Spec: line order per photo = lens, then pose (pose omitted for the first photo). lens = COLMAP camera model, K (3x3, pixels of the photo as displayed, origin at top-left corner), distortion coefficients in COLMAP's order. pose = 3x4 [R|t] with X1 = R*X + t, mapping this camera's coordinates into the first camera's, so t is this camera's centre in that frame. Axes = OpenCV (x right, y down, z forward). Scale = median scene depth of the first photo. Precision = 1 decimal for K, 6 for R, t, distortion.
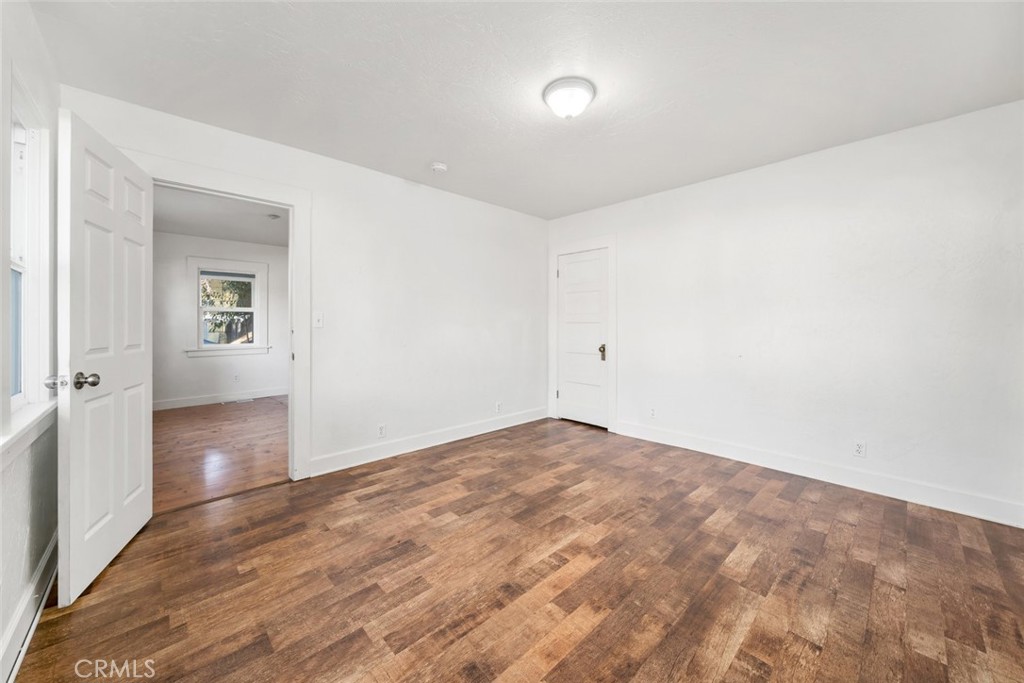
lens RADIAL K [[376.5, 0, 508.6], [0, 376.5, 330.8], [0, 0, 1]] dist [-0.003178, -0.000405]
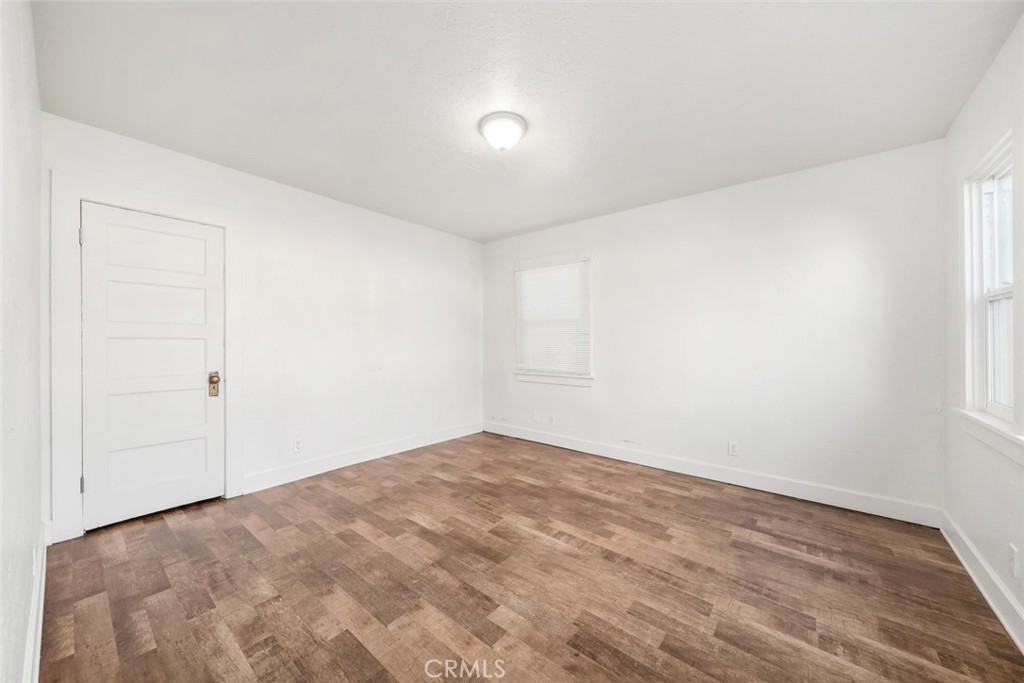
lens RADIAL K [[376.5, 0, 506.7], [0, 376.5, 339.5], [0, 0, 1]] dist [-0.003178, -0.000405]
pose [[-0.125656, 0.004103, 0.992065, -0.920512], [0.011913, 0.999926, -0.002626, -0.020994], [-0.992002, 0.011489, -0.125696, 1.151006]]
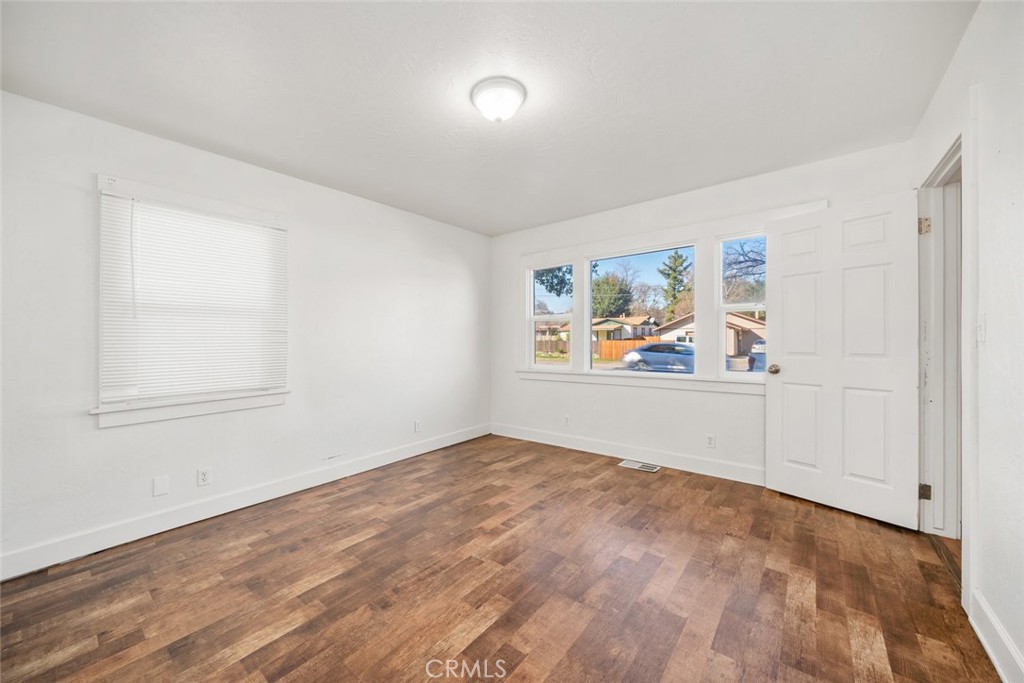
lens RADIAL K [[376.5, 0, 503.9], [0, 376.5, 338.1], [0, 0, 1]] dist [-0.003178, -0.000405]
pose [[-0.990255, 0.010871, -0.138842, 0.278805], [0.009282, 0.999884, 0.012087, -0.034895], [0.138957, 0.010681, -0.990241, 1.969572]]
